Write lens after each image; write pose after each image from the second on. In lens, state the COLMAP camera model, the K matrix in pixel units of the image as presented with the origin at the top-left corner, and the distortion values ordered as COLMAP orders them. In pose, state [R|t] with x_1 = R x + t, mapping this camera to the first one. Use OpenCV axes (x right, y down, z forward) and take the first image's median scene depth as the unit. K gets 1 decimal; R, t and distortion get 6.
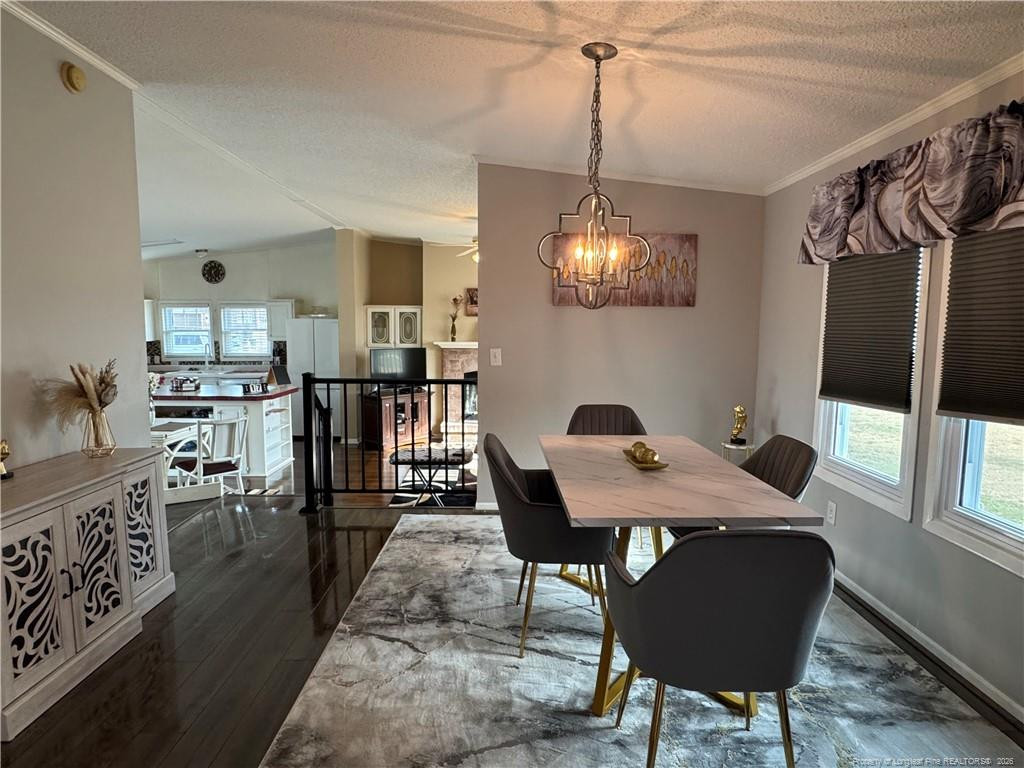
lens RADIAL K [[611.0, 0, 512.0], [0, 611.0, 384.0], [0, 0, 1]] dist [-0.002066, -0.000429]
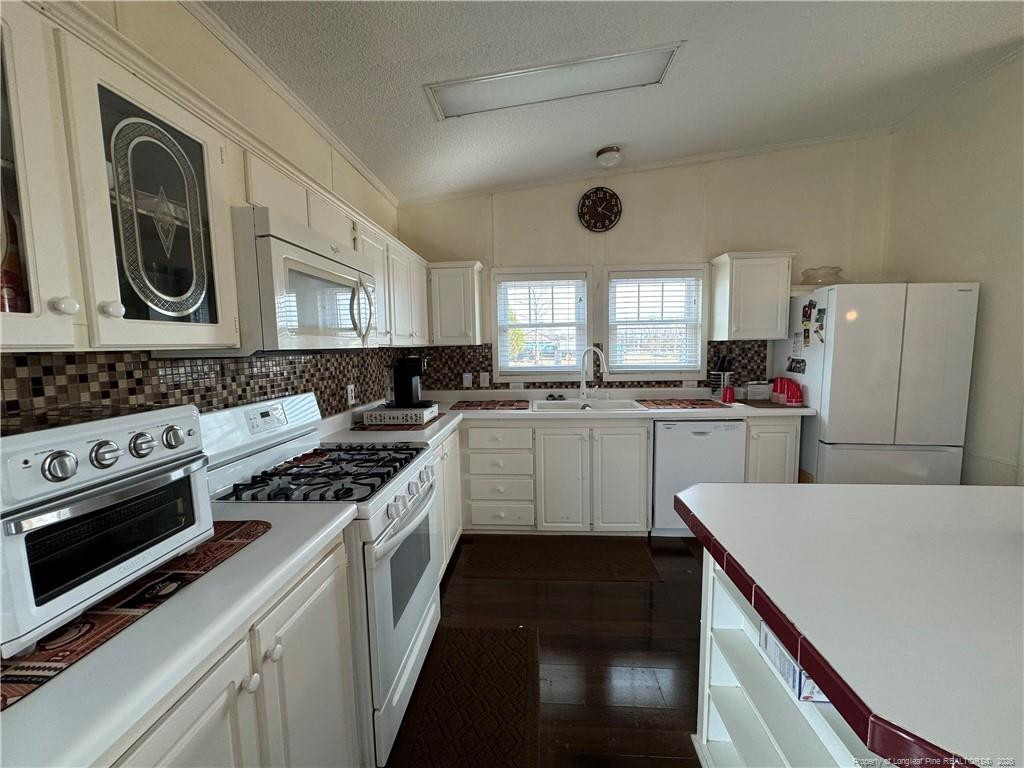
lens RADIAL K [[413.3, 0, 512.0], [0, 413.3, 384.0], [0, 0, 1]] dist [-0.000028, -0.000125]
pose [[0.997287, -0.007785, -0.073195, -0.537040], [0.007522, 0.999964, -0.003870, -0.034676], [0.073222, 0.003309, 0.997310, 0.643803]]
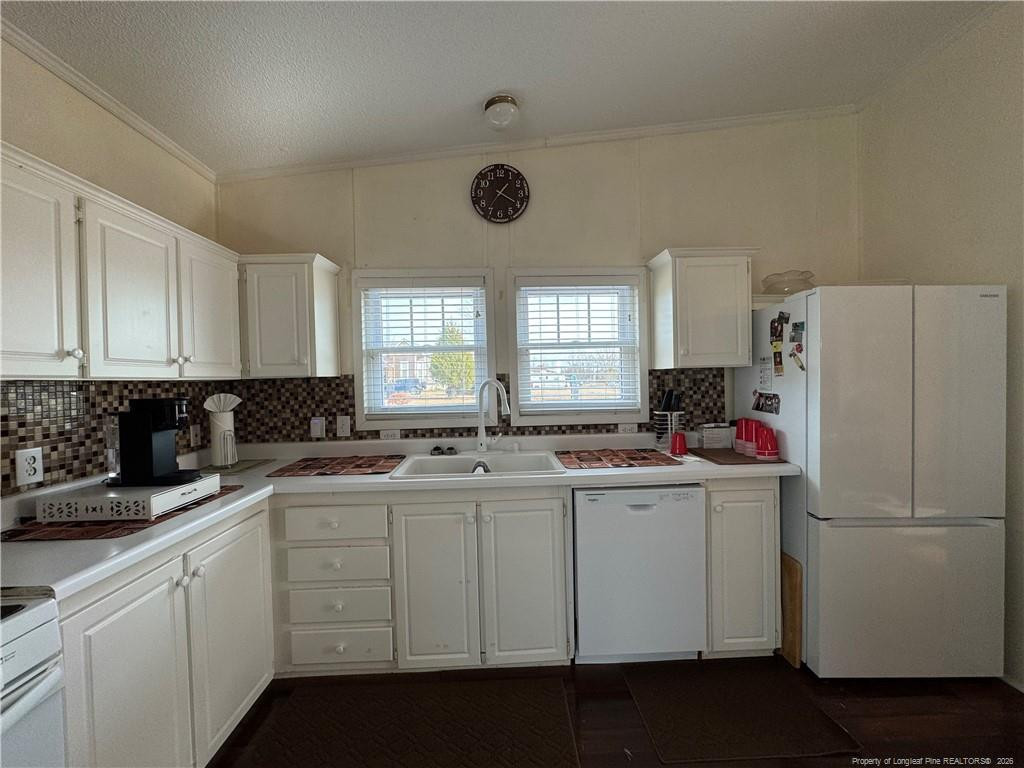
lens RADIAL K [[412.6, 0, 512.0], [0, 412.6, 384.0], [0, 0, 1]] dist [-0.000303, -0.000128]
pose [[0.999502, -0.020743, 0.023793, -0.488789], [0.022628, 0.996382, -0.081917, -0.043049], [-0.022007, 0.082414, 0.996355, 0.749852]]
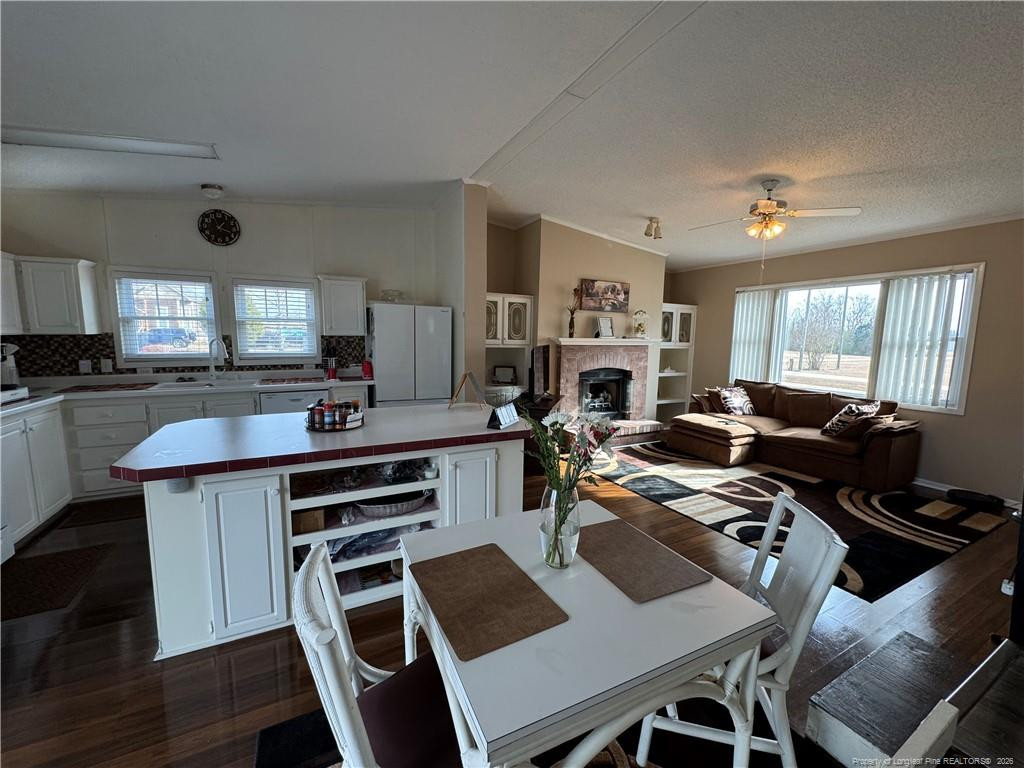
lens RADIAL K [[412.6, 0, 512.0], [0, 412.6, 384.0], [0, 0, 1]] dist [-0.000303, -0.000128]
pose [[0.893144, -0.043340, 0.447678, -0.414012], [0.030477, 0.998891, 0.035898, -0.024551], [-0.448737, -0.018418, 0.893474, 0.467231]]
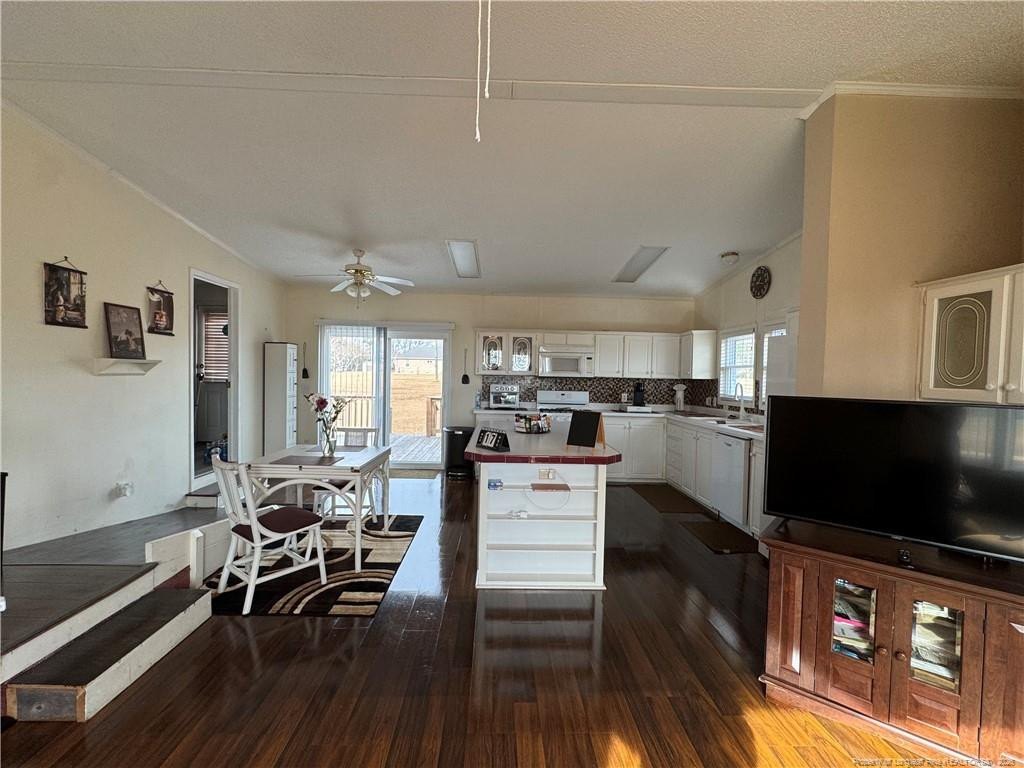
lens RADIAL K [[446.6, 0, 512.0], [0, 446.6, 384.0], [0, 0, 1]] dist [0.000096, 0.000016]
pose [[0.023580, 0.018773, -0.999546, 0.021753], [-0.118143, 0.992870, 0.015861, -0.041438], [0.992717, 0.117716, 0.025629, 0.714866]]
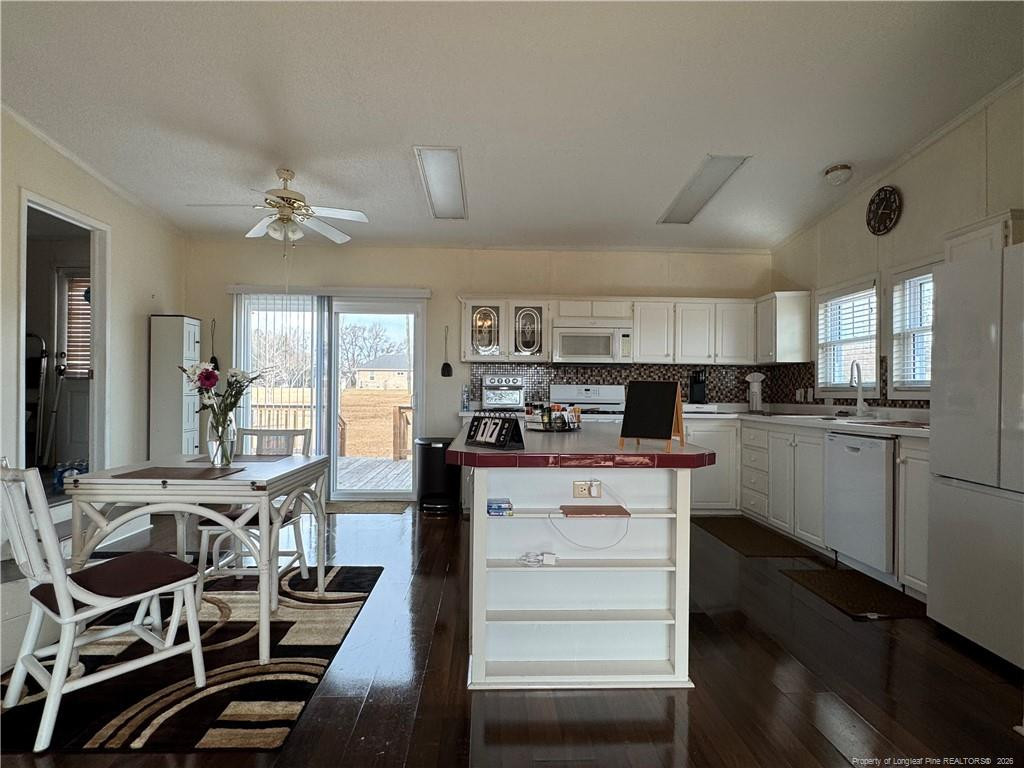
lens RADIAL K [[570.9, 0, 512.0], [0, 570.9, 384.0], [0, 0, 1]] dist [0.002163, -0.000170]
pose [[0.034075, -0.011507, -0.999353, -0.056288], [-0.106366, 0.994213, -0.015074, -0.012264], [0.993743, 0.106811, 0.032654, 0.711665]]
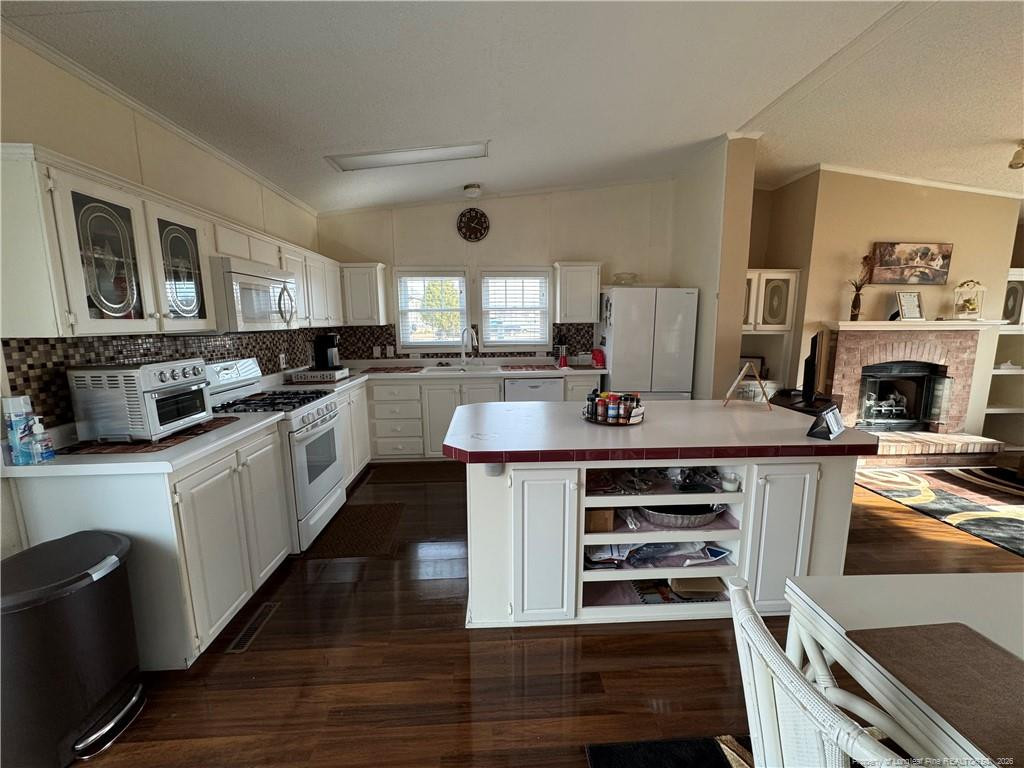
lens RADIAL K [[419.4, 0, 512.0], [0, 419.4, 384.0], [0, 0, 1]] dist [-0.002035, -0.000369]
pose [[0.998948, -0.014364, 0.043551, -0.466618], [0.012020, 0.998490, 0.053601, -0.026579], [-0.044255, -0.053022, 0.997612, 0.507606]]
